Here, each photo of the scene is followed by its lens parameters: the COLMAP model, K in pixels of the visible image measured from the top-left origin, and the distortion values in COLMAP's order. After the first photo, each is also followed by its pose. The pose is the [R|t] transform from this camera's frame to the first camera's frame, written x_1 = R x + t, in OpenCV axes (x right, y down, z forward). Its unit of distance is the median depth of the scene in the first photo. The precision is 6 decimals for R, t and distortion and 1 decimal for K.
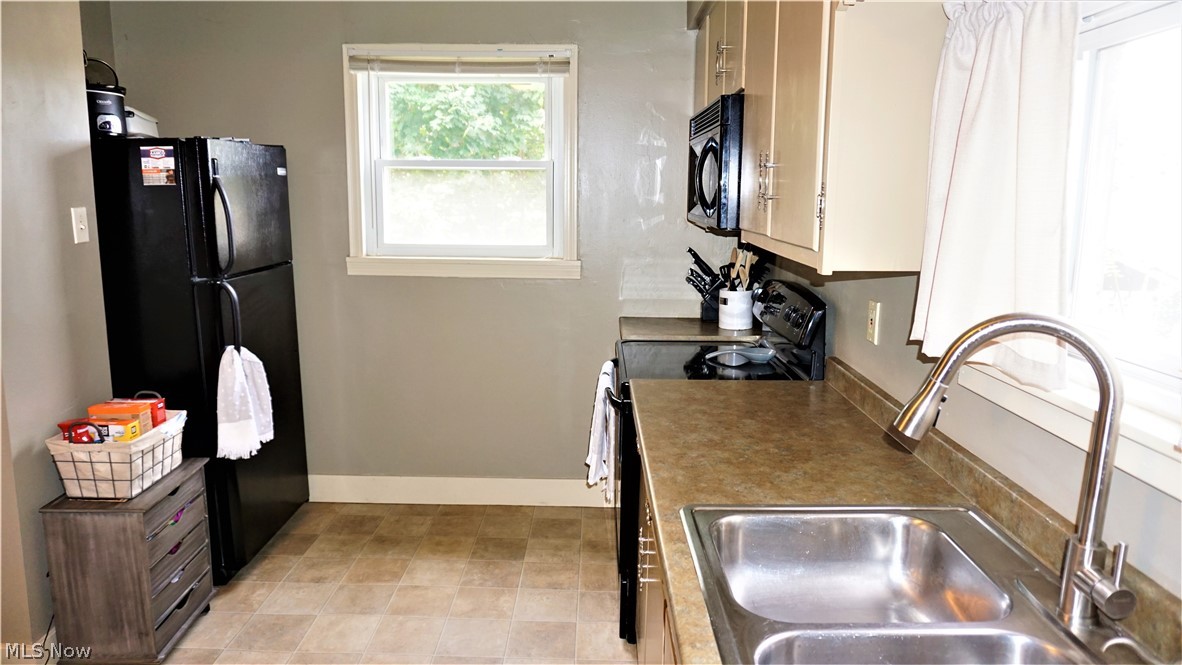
lens RADIAL K [[776.8, 0, 587.4], [0, 776.8, 336.7], [0, 0, 1]] dist [-0.053800, 0.002844]
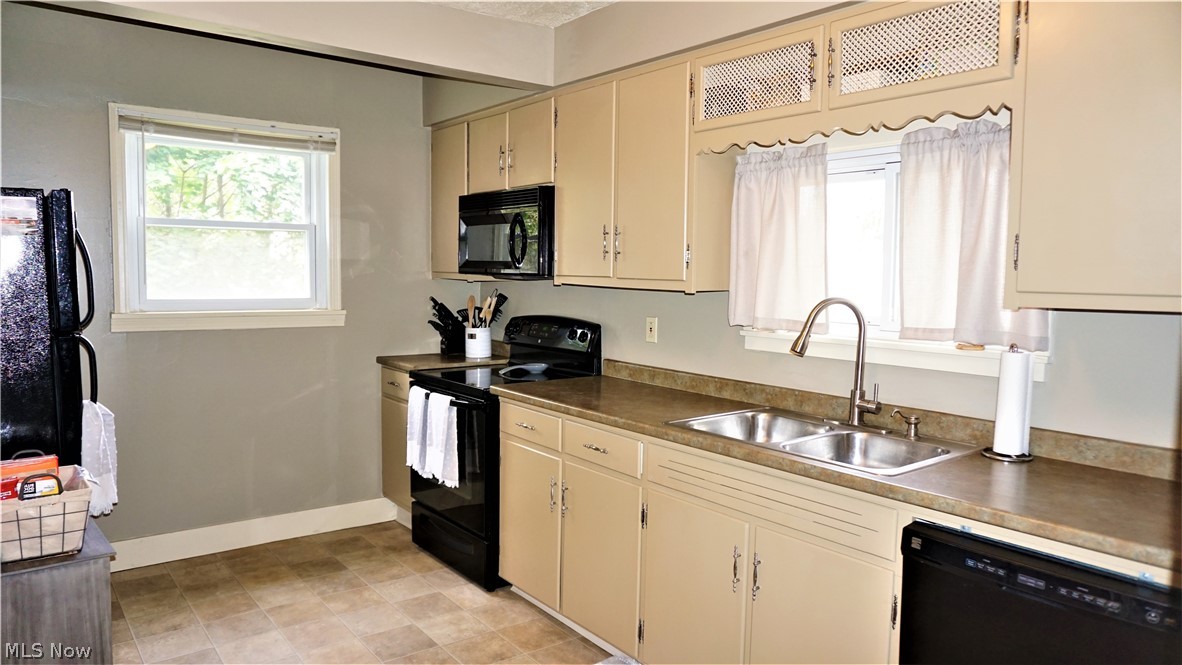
lens RADIAL K [[776.8, 0, 594.9], [0, 776.8, 330.0], [0, 0, 1]] dist [-0.053800, 0.002844]
pose [[0.781217, -0.046032, 0.622561, -0.466969], [0.102850, 0.993140, -0.055627, 0.037080], [-0.615729, 0.107487, 0.780592, -0.140148]]
